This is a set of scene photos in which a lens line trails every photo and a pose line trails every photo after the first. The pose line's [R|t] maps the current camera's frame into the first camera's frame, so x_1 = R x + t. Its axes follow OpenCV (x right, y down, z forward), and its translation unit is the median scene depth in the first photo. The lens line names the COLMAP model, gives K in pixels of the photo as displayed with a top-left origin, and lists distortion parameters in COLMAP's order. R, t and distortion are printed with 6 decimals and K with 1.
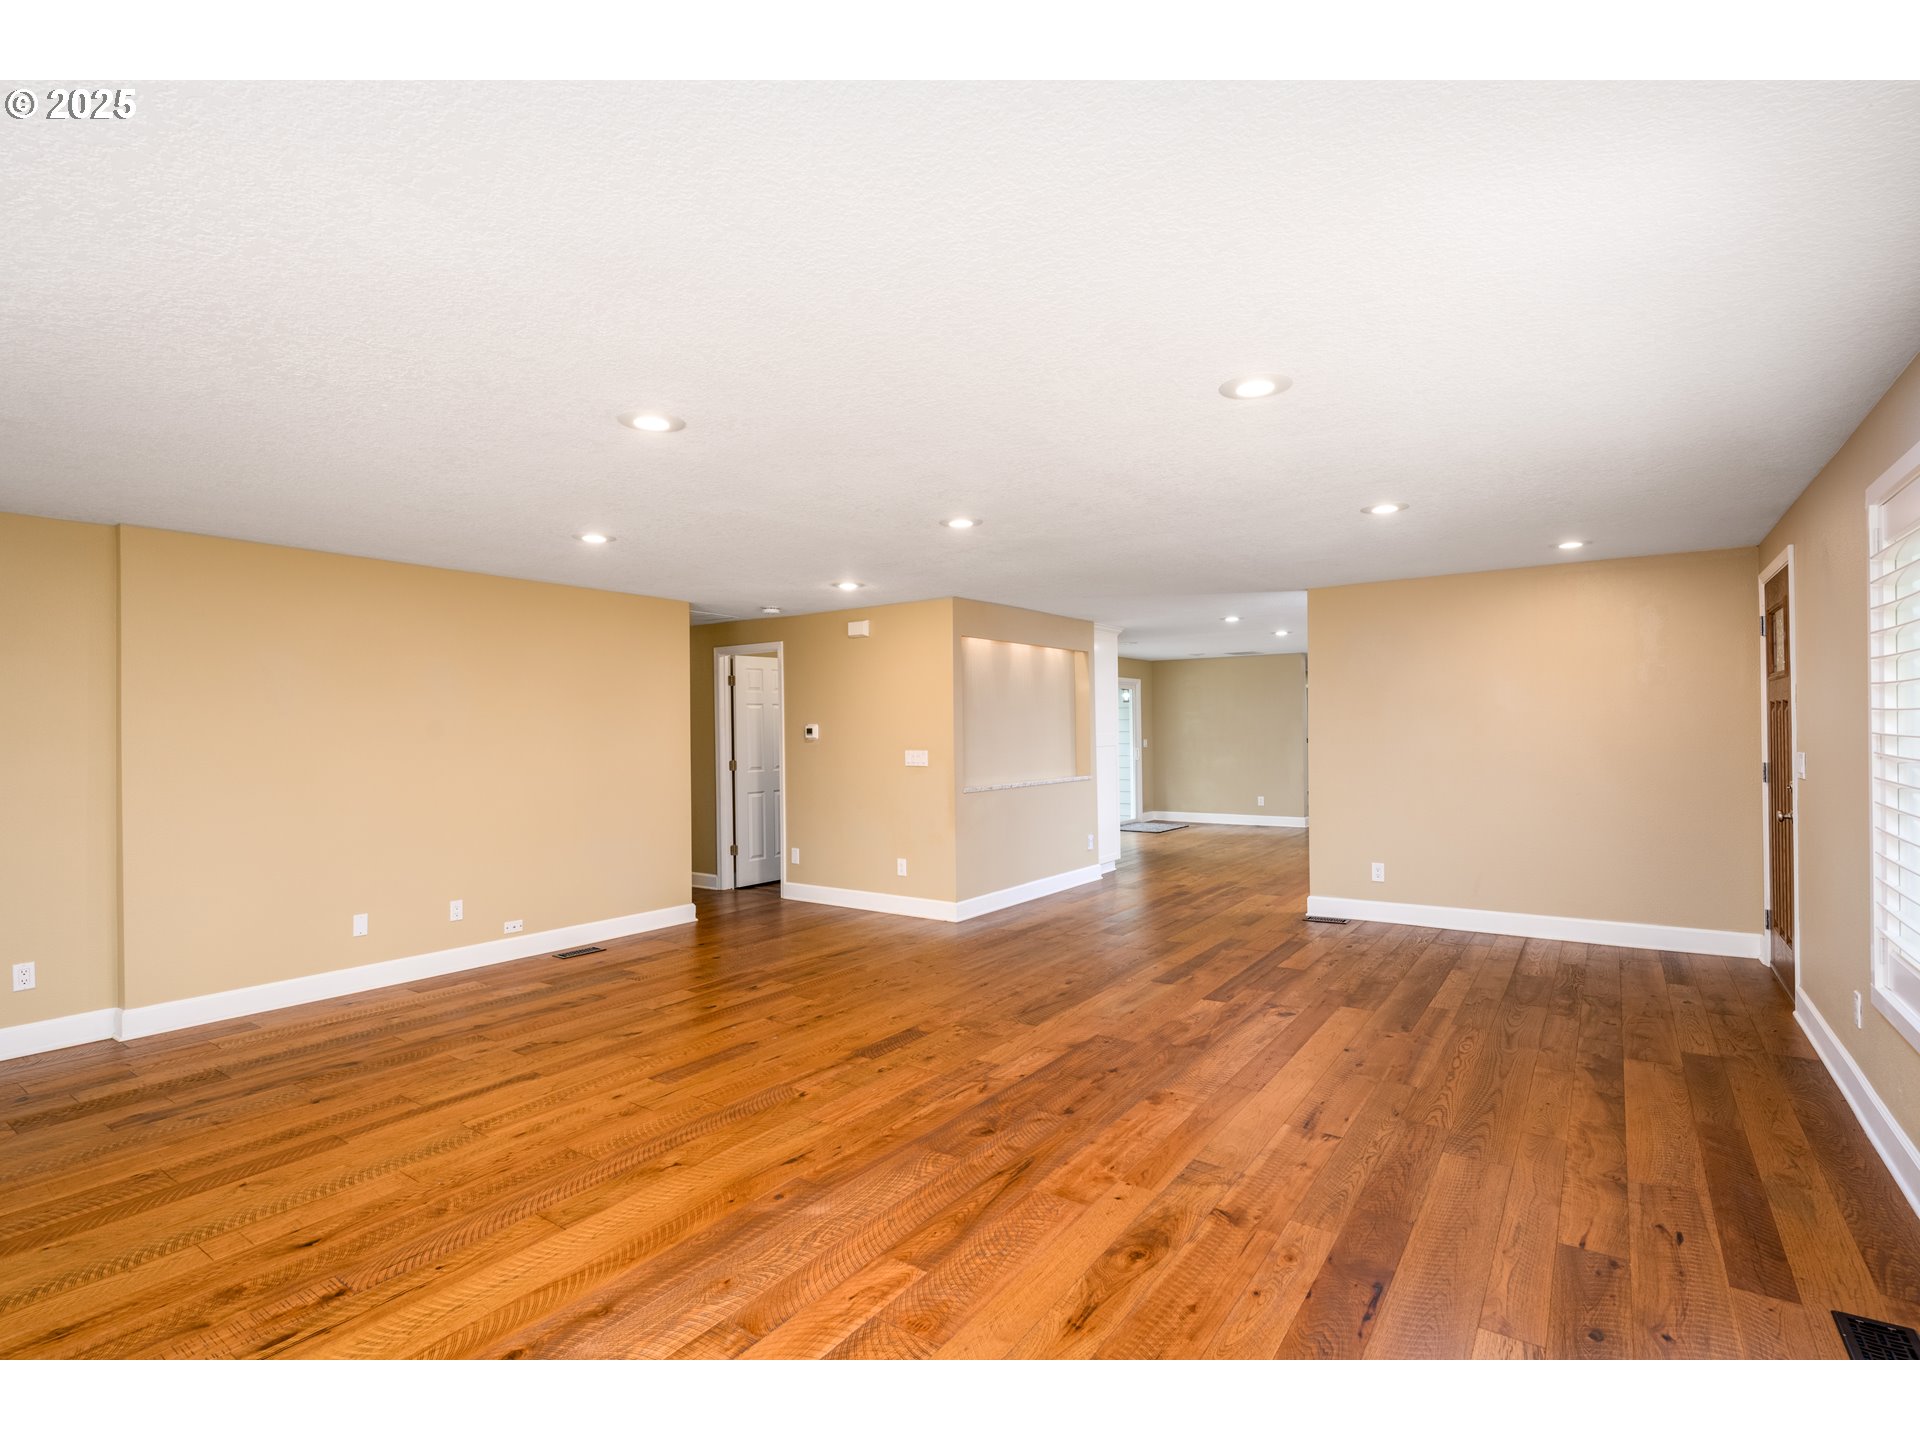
lens RADIAL K [[919.0, 0, 963.7], [0, 919.0, 726.9], [0, 0, 1]] dist [-0.002678, -0.000507]
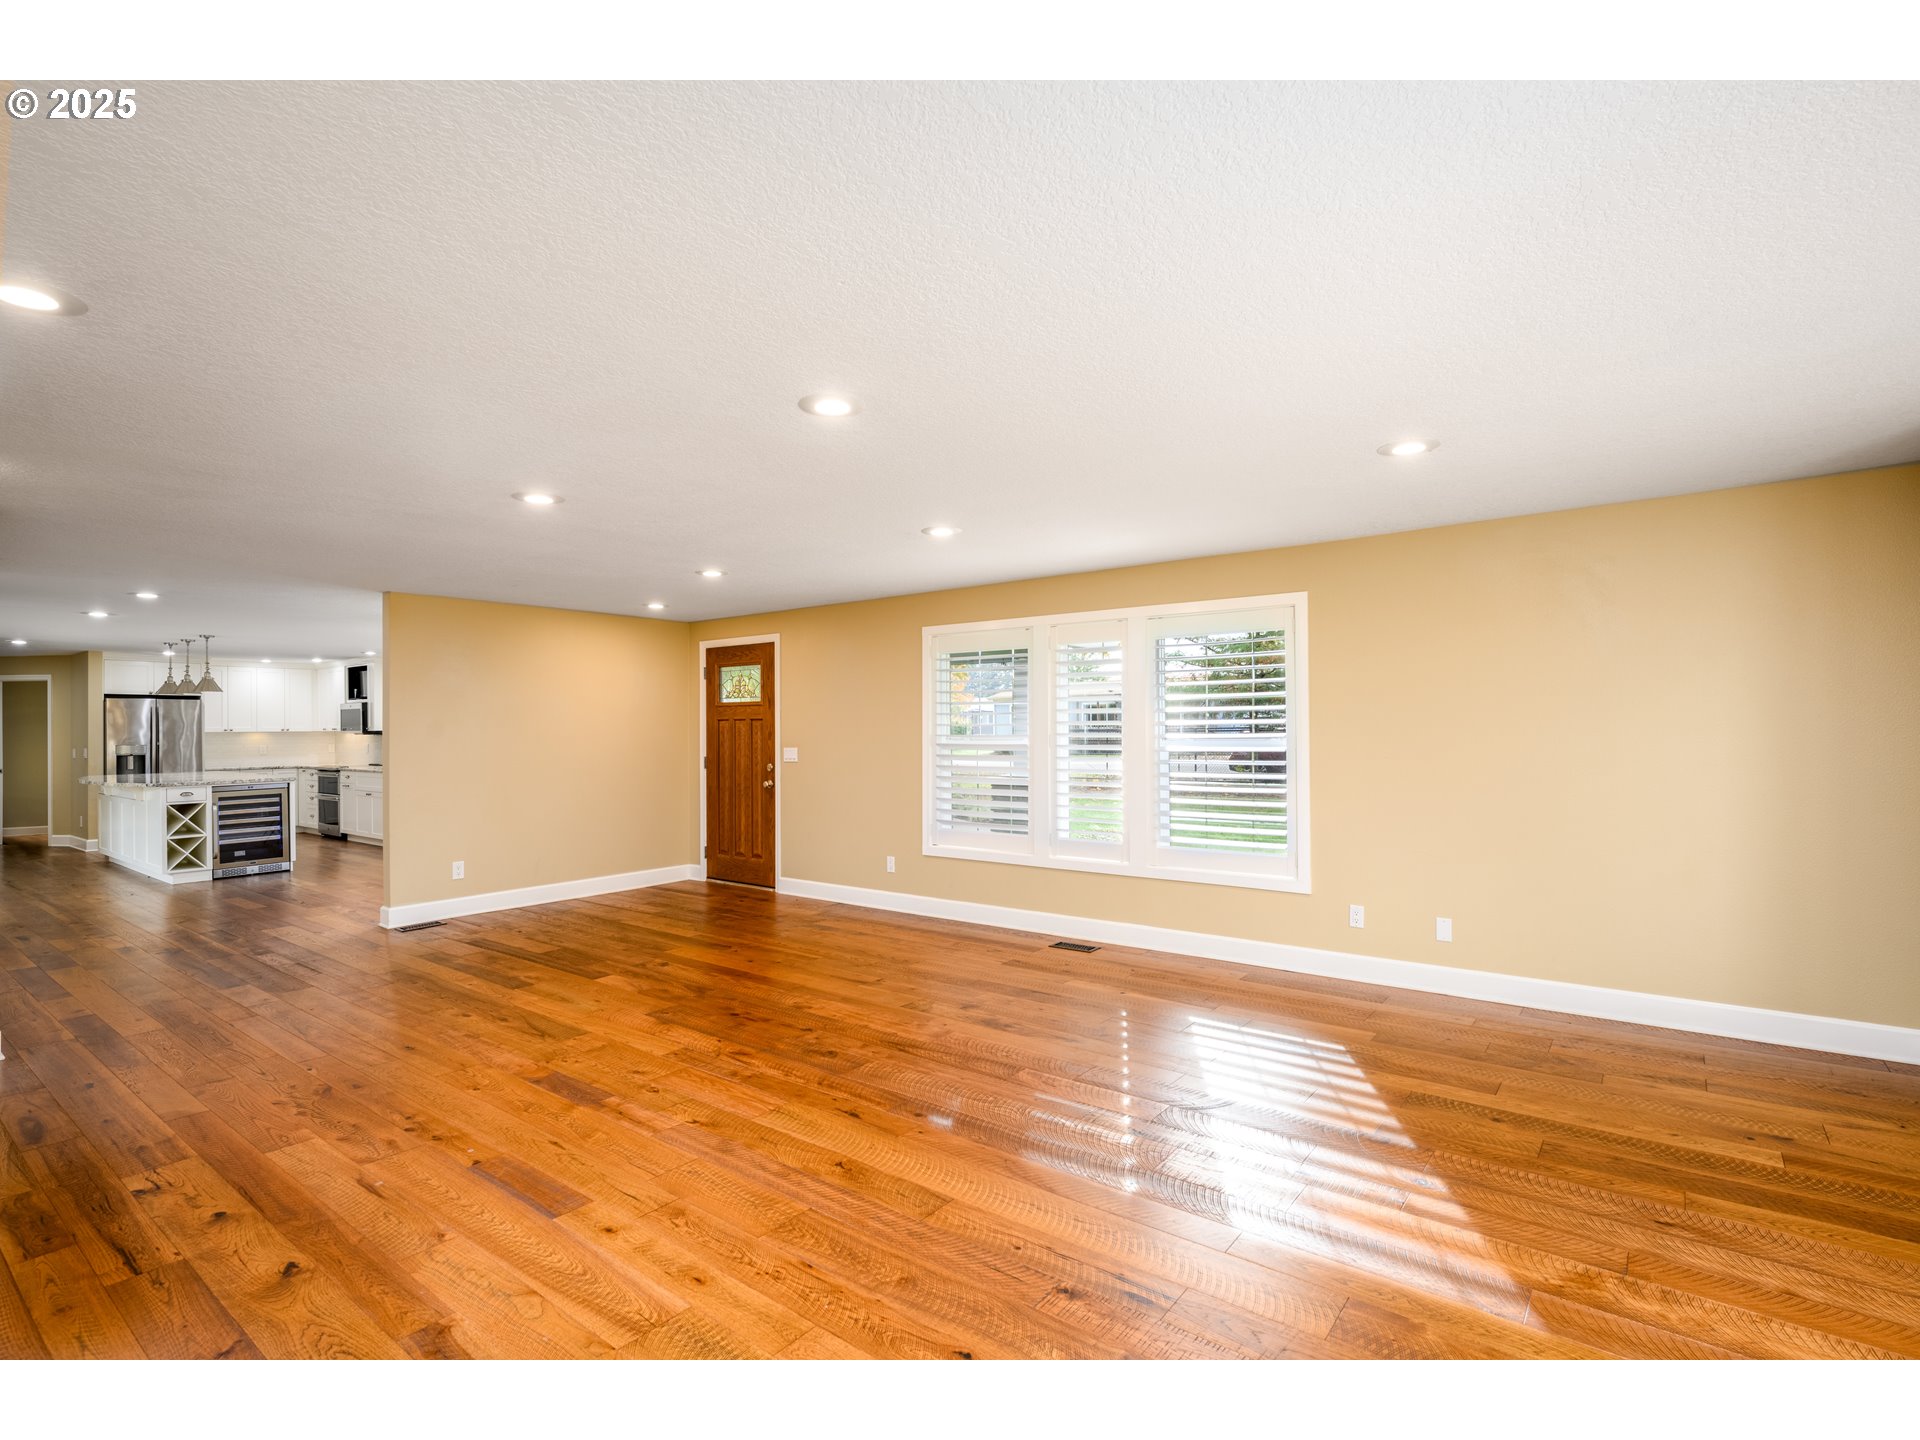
lens RADIAL K [[898.3, 0, 969.1], [0, 898.3, 722.6], [0, 0, 1]] dist [-0.003638, 0.001260]
pose [[0.051639, 0.020196, 0.998462, -0.941469], [0.000791, 0.999794, -0.020264, 0.015182], [-0.998666, 0.001836, 0.051612, 0.594483]]
